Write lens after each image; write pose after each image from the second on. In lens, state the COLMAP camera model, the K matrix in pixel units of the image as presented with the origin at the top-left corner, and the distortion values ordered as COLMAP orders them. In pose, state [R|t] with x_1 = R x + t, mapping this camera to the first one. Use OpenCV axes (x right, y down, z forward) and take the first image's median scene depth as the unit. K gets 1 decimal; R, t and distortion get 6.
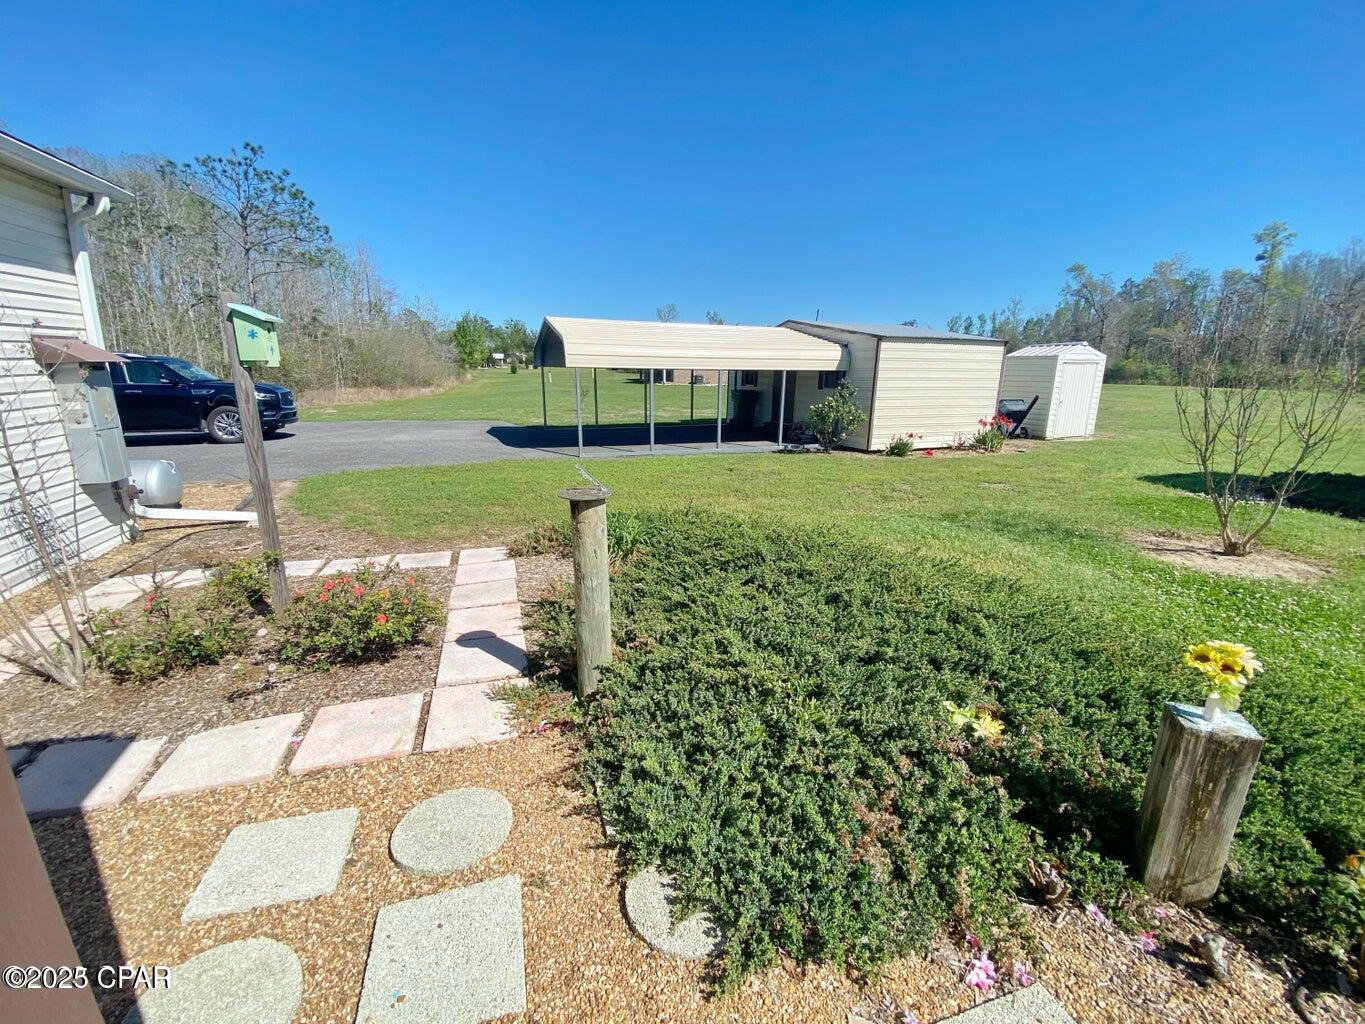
lens RADIAL K [[549.8, 0, 679.8], [0, 549.8, 511.0], [0, 0, 1]] dist [0.012898, -0.015606]
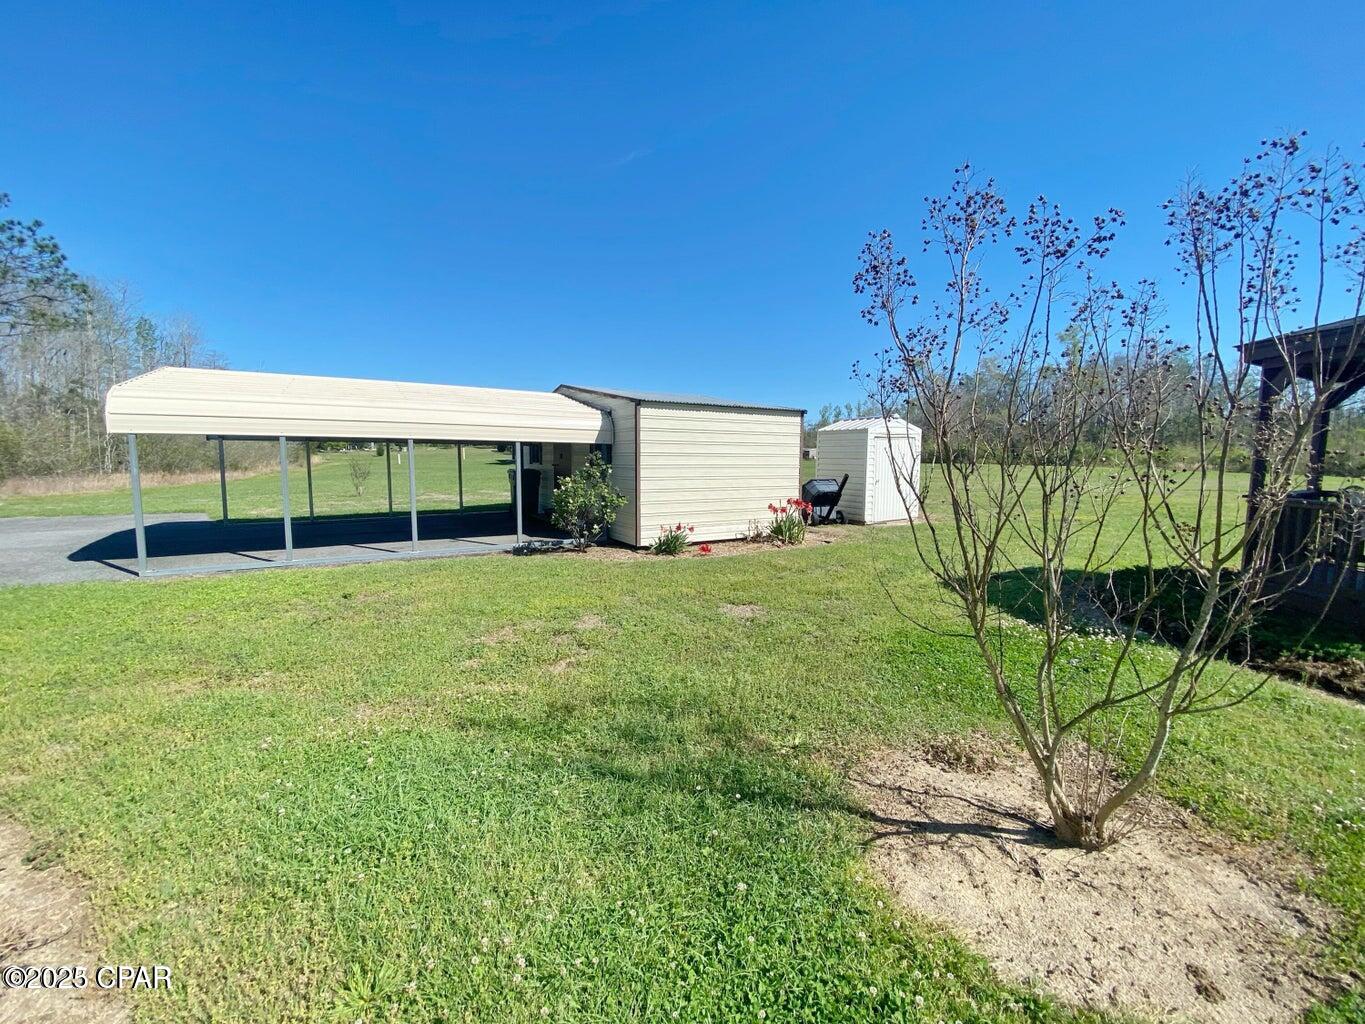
lens RADIAL K [[549.8, 0, 676.5], [0, 549.8, 502.8], [0, 0, 1]] dist [0.012898, -0.015606]
pose [[0.984784, -0.016002, 0.173046, 0.253480], [0.043441, 0.986806, -0.155969, -0.046873], [-0.168267, 0.161113, 0.972486, 0.238194]]
